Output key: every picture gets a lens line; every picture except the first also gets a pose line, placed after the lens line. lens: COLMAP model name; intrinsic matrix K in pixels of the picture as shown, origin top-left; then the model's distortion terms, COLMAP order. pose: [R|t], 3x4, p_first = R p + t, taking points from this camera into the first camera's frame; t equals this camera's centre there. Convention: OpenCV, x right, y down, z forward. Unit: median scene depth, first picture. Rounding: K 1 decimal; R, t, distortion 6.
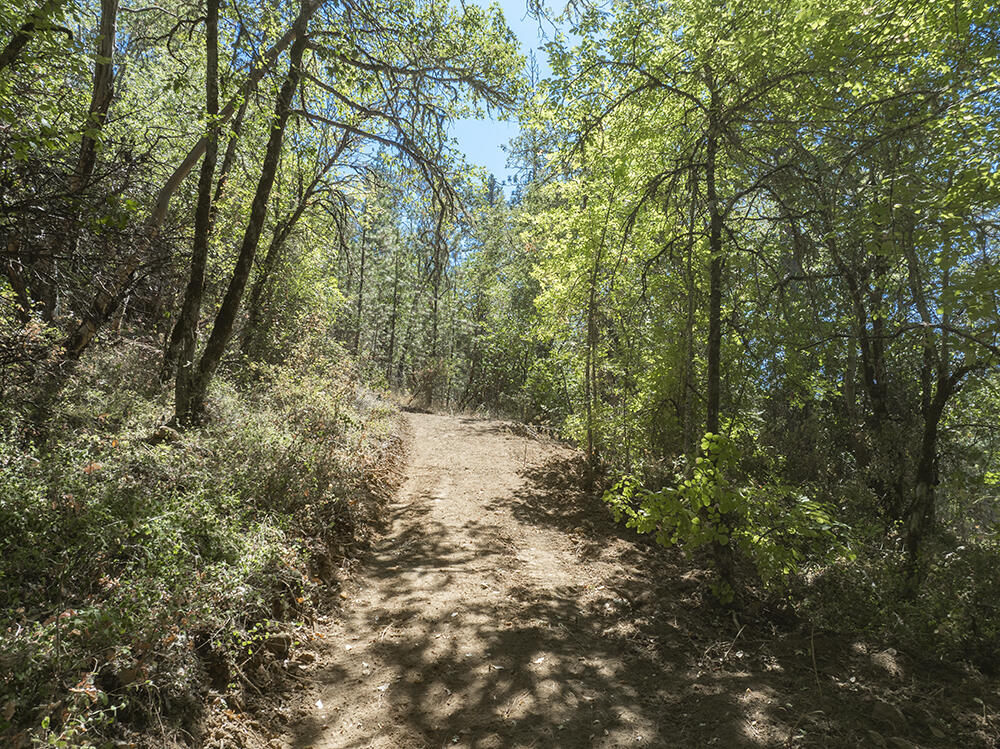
lens RADIAL K [[702.3, 0, 497.5], [0, 702.3, 374.3], [0, 0, 1]] dist [-0.043779, 0.006801]
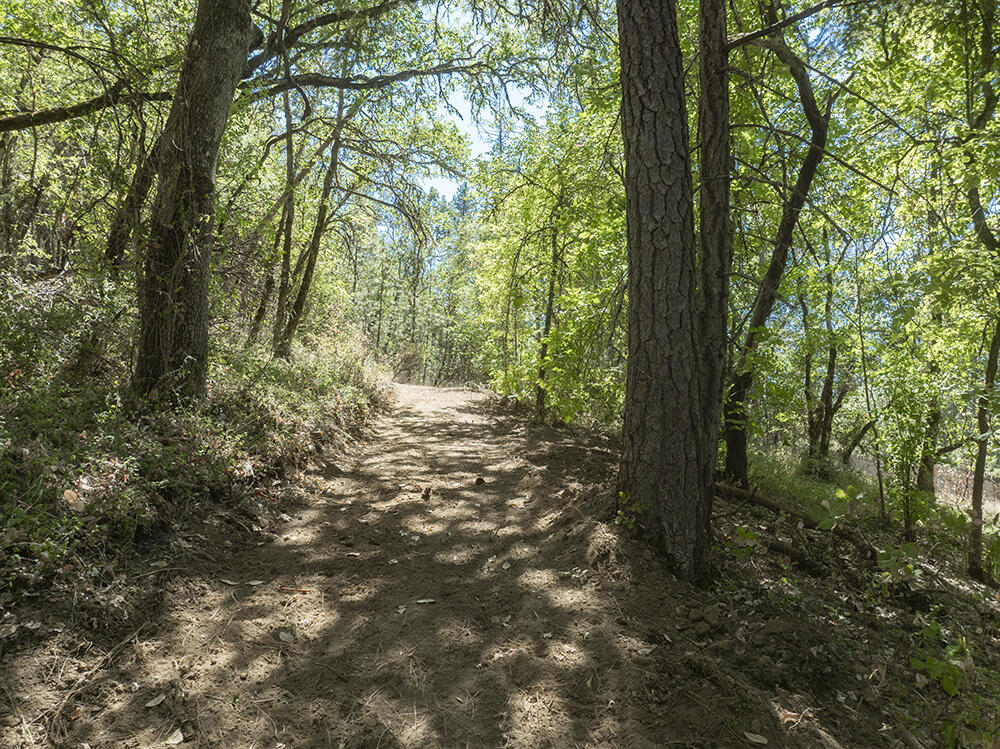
lens RADIAL K [[702.3, 0, 497.4], [0, 702.3, 375.5], [0, 0, 1]] dist [-0.043779, 0.006801]
pose [[0.999452, 0.004832, 0.032749, 0.019771], [-0.004930, 0.999984, 0.002890, 0.028634], [-0.032735, -0.003049, 0.999459, -0.255395]]
